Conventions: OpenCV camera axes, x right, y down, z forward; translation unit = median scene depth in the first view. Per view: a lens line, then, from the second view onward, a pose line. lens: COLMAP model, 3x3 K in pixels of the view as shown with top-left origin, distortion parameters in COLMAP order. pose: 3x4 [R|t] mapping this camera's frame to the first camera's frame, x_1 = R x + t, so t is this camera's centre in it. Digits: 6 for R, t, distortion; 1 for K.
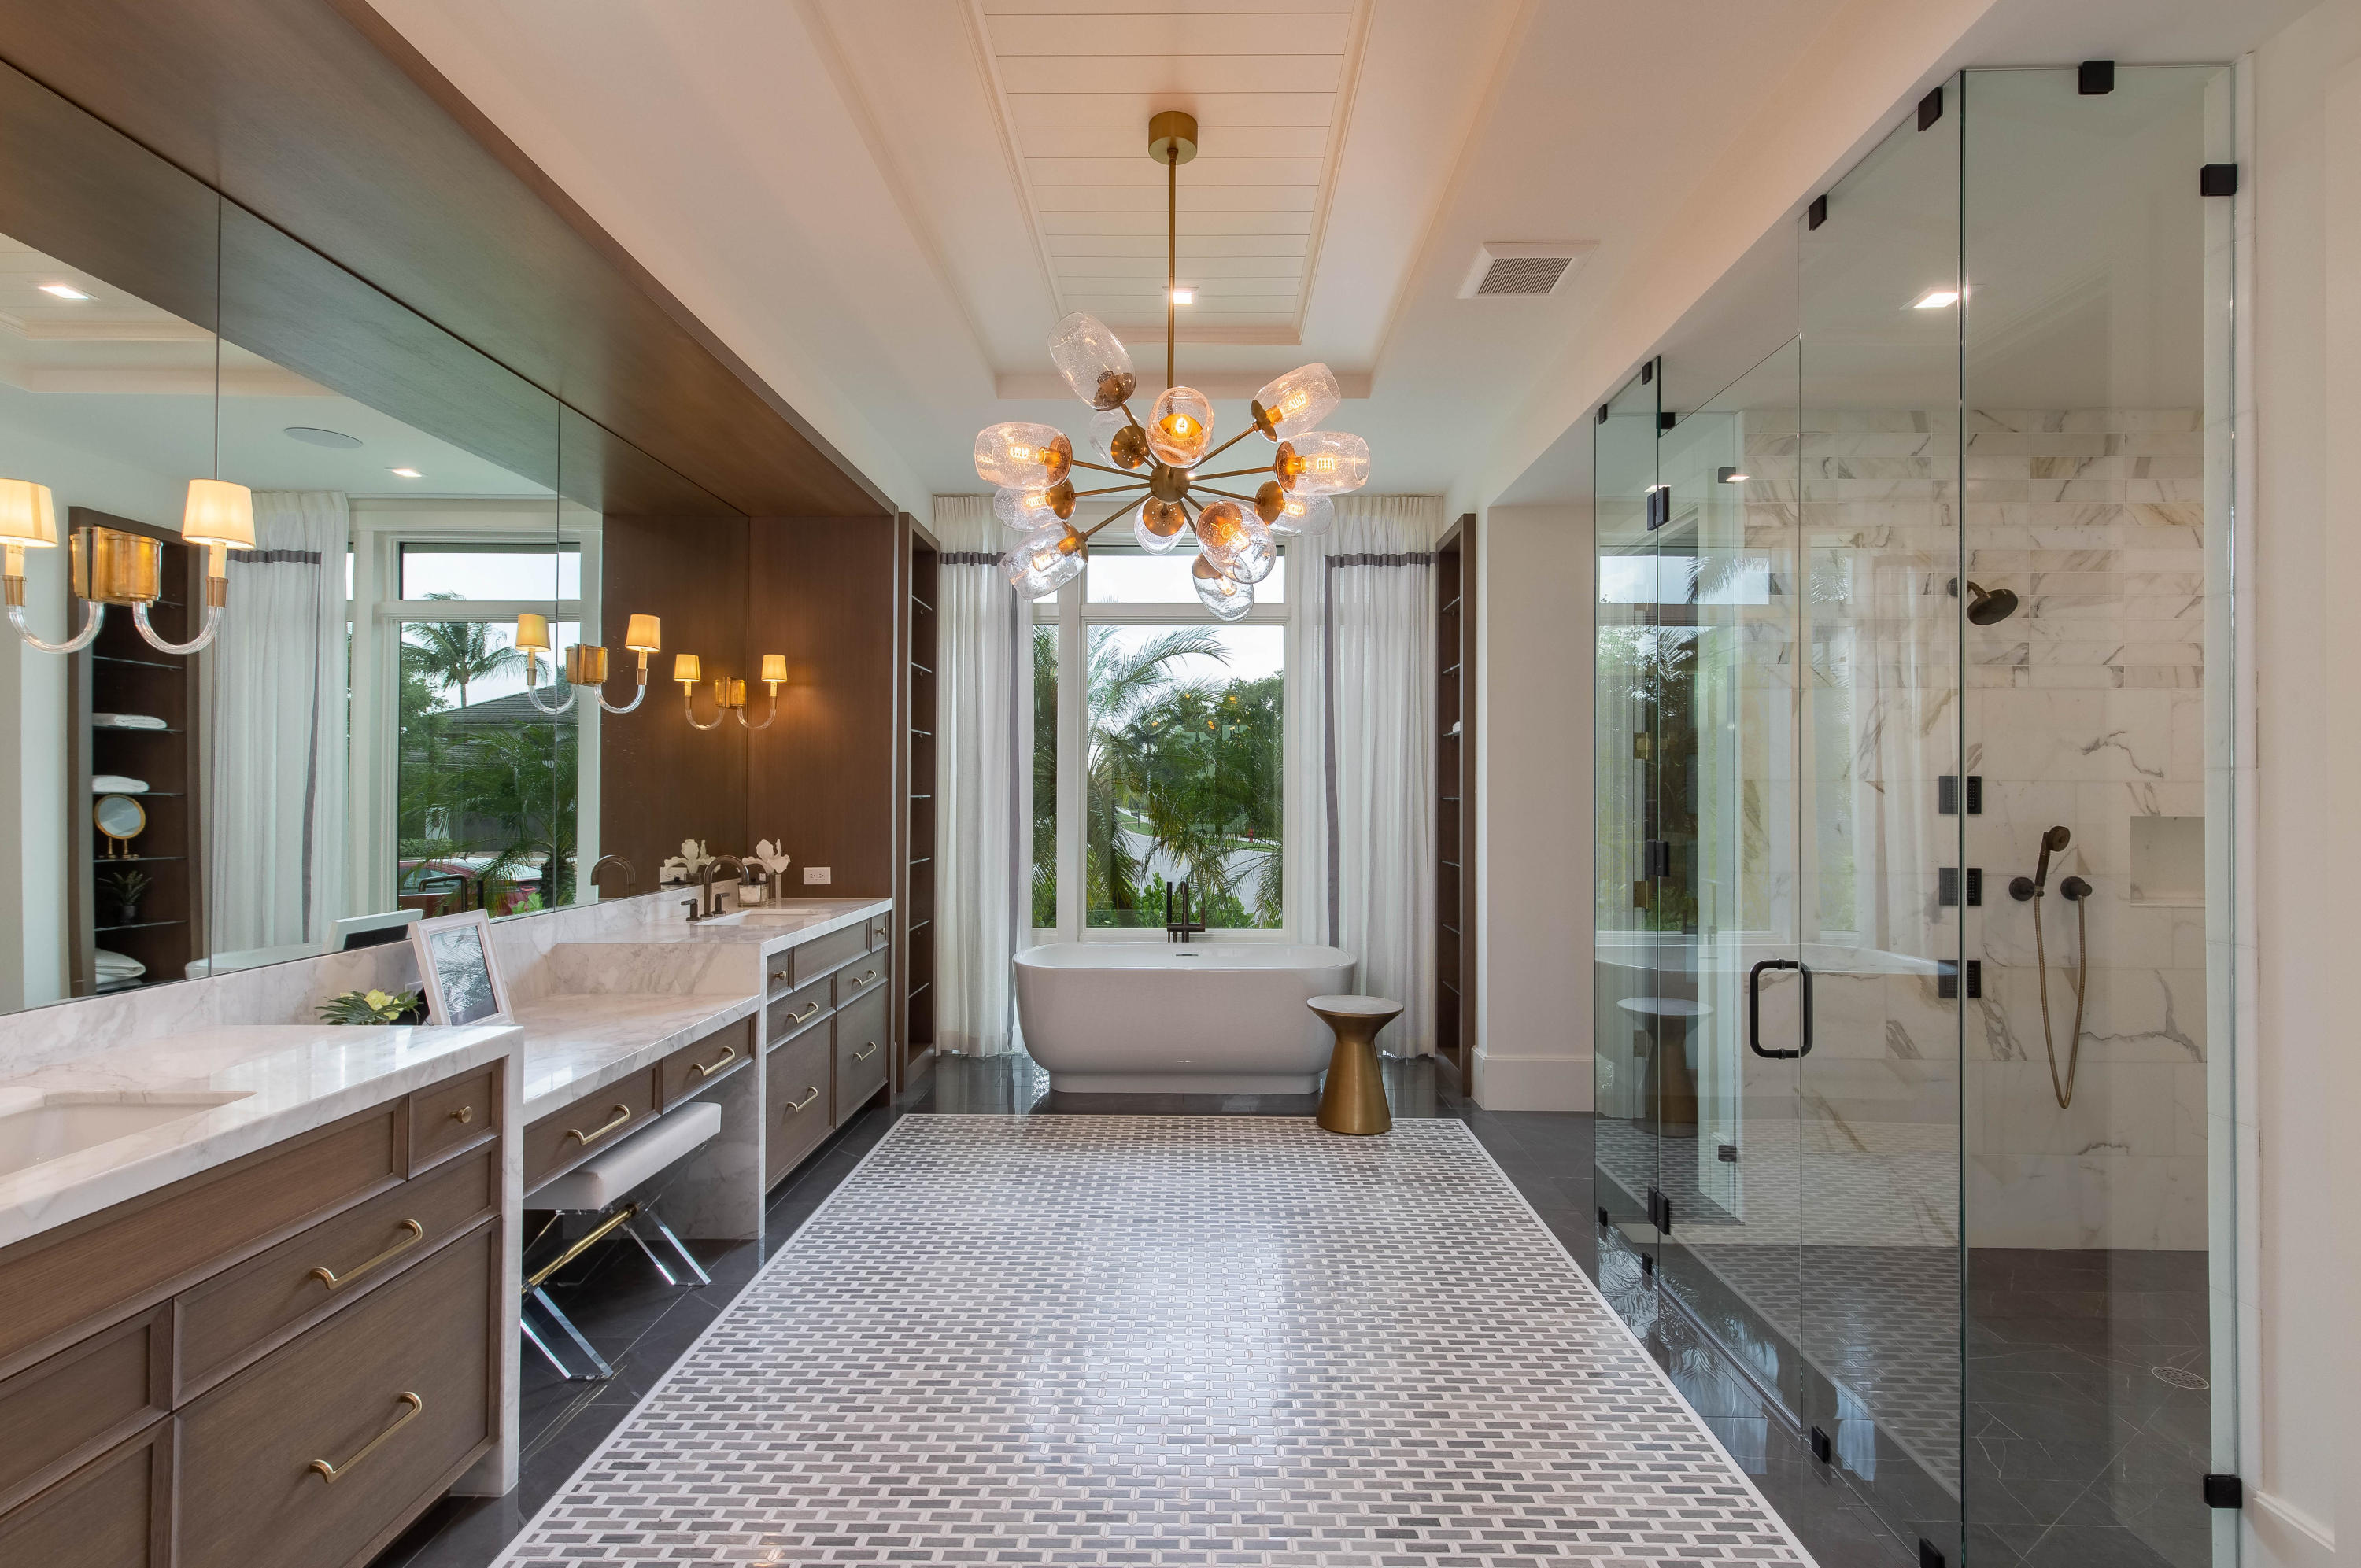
lens RADIAL K [[1086.0, 0, 1186.4], [0, 1086.0, 781.4], [0, 0, 1]] dist [-0.005388, -0.001228]
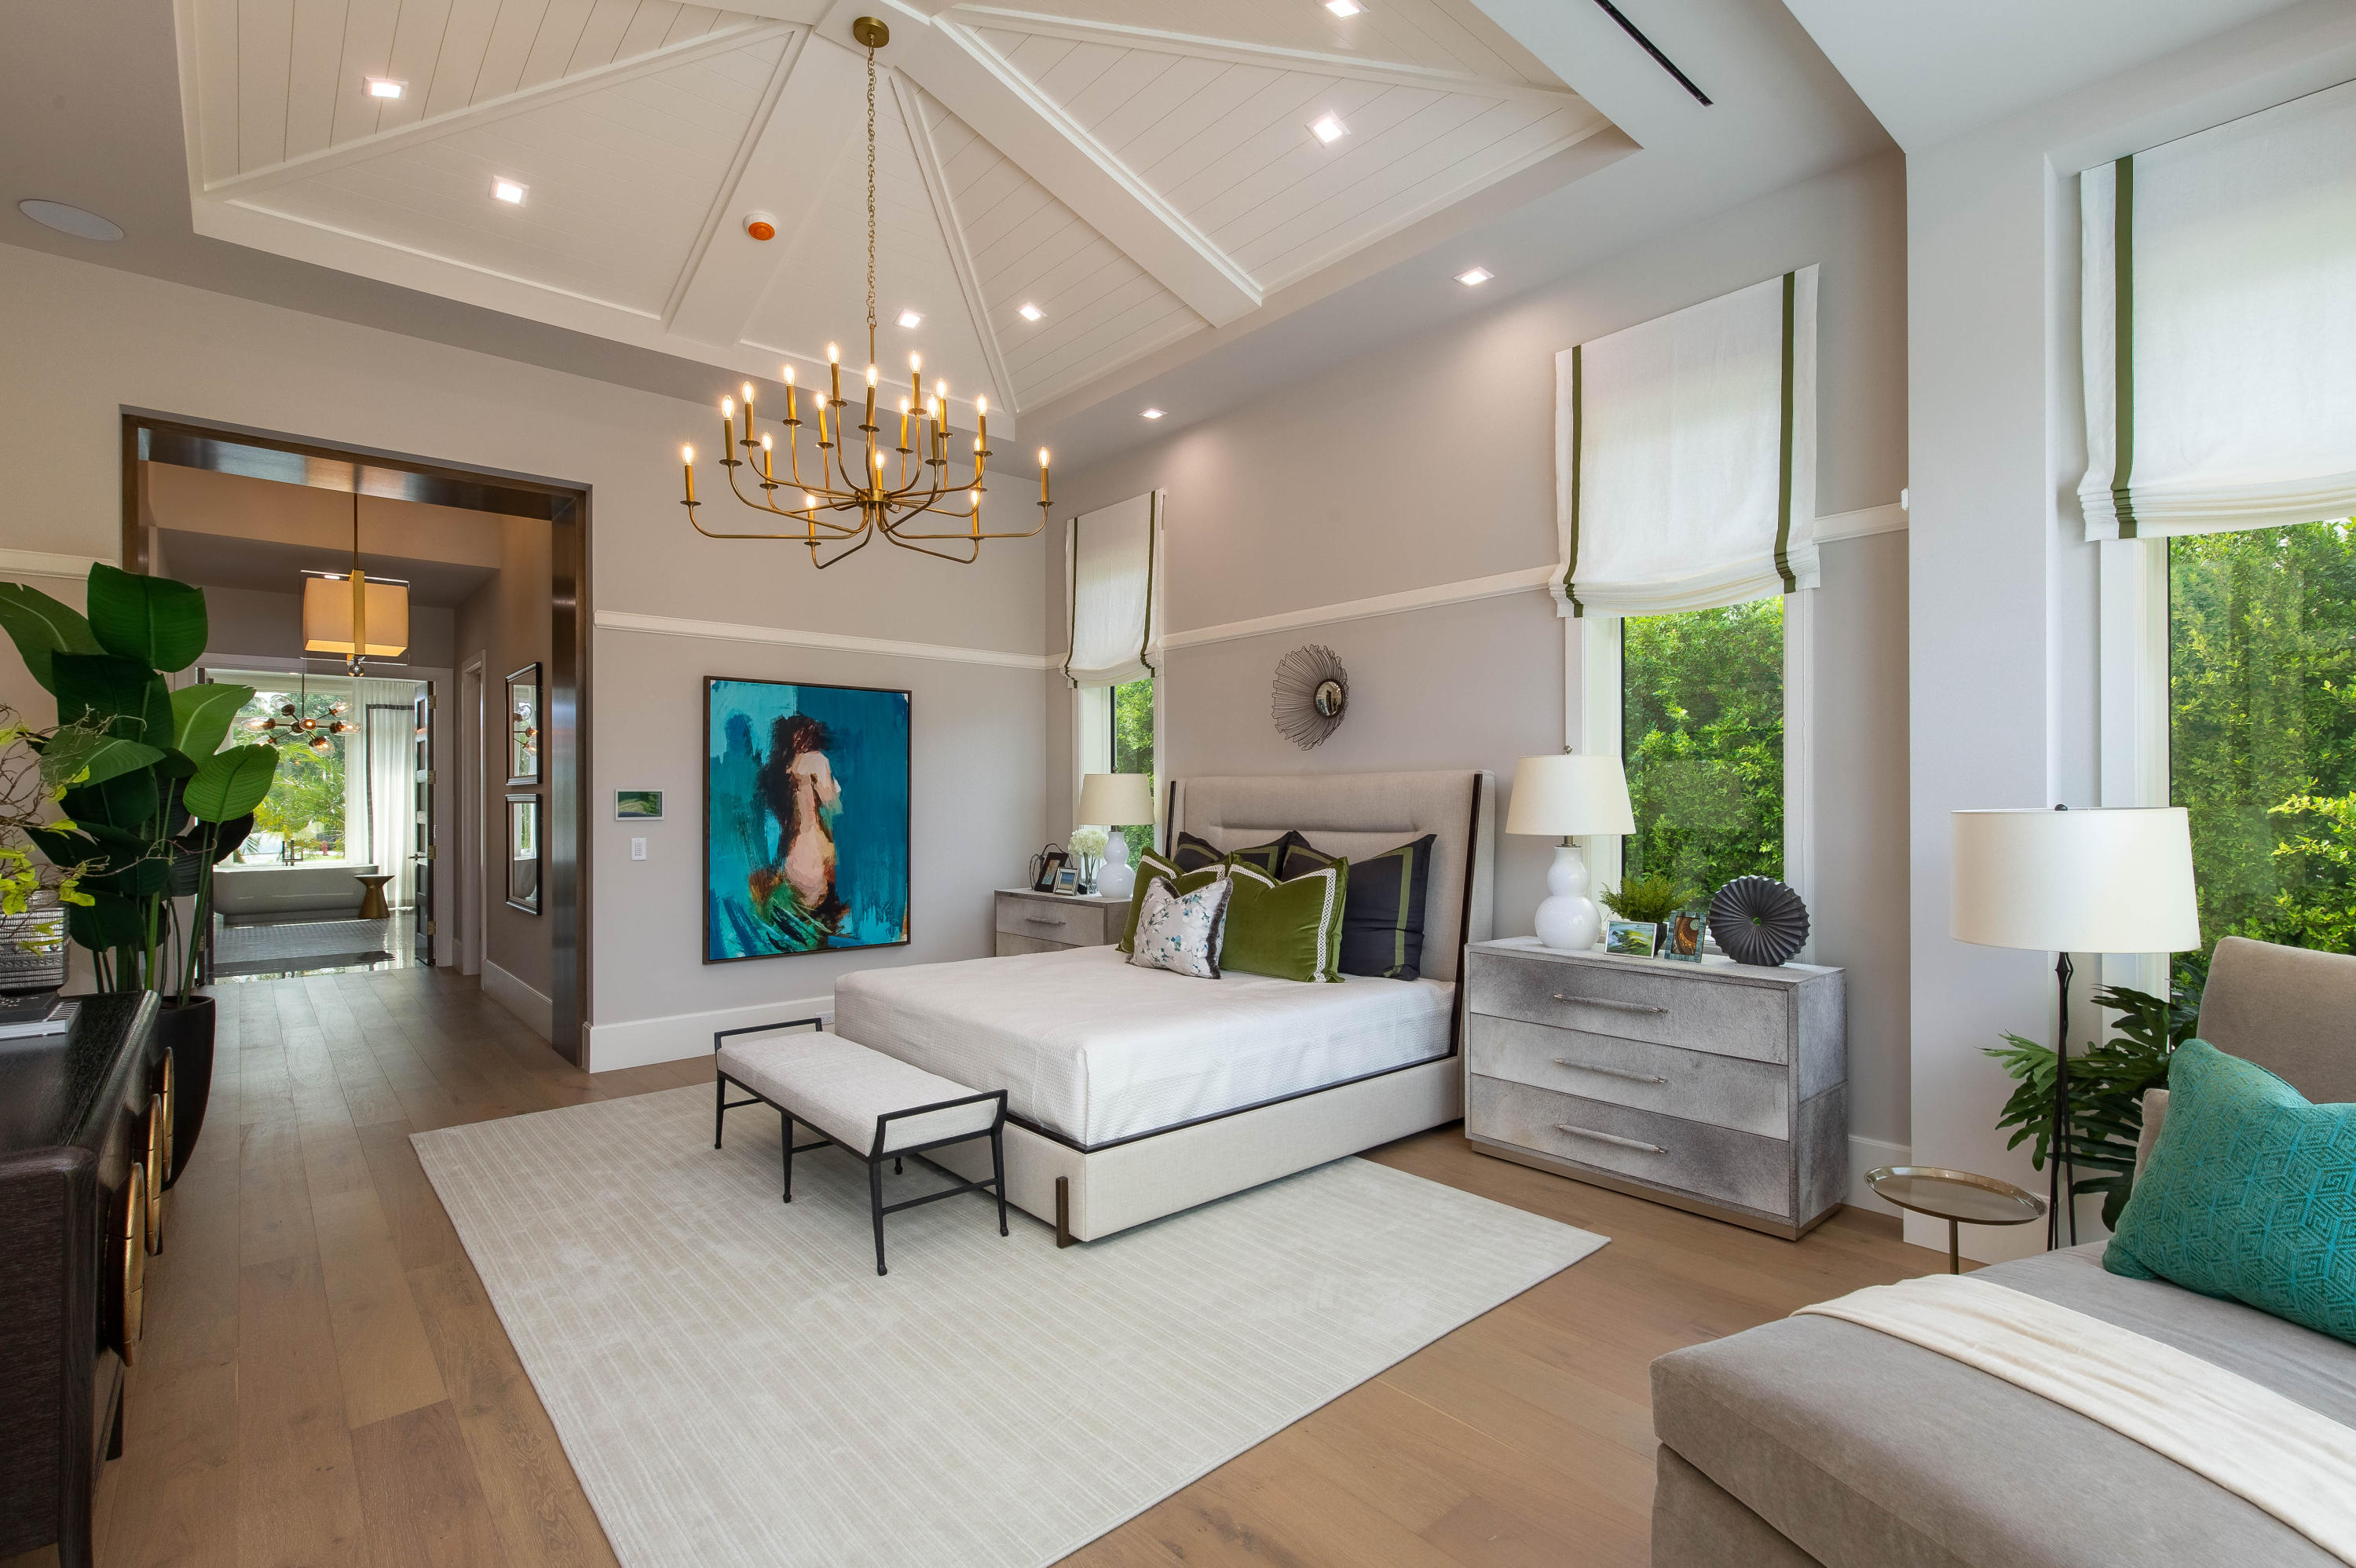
lens RADIAL K [[1083.8, 0, 1177.3], [0, 1083.8, 792.6], [0, 0, 1]] dist [-0.005388, -0.001228]
pose [[0.740343, -0.002902, 0.672223, -0.148211], [-0.002294, 0.999974, 0.006844, -0.034388], [-0.672225, -0.006609, 0.740317, -1.949542]]
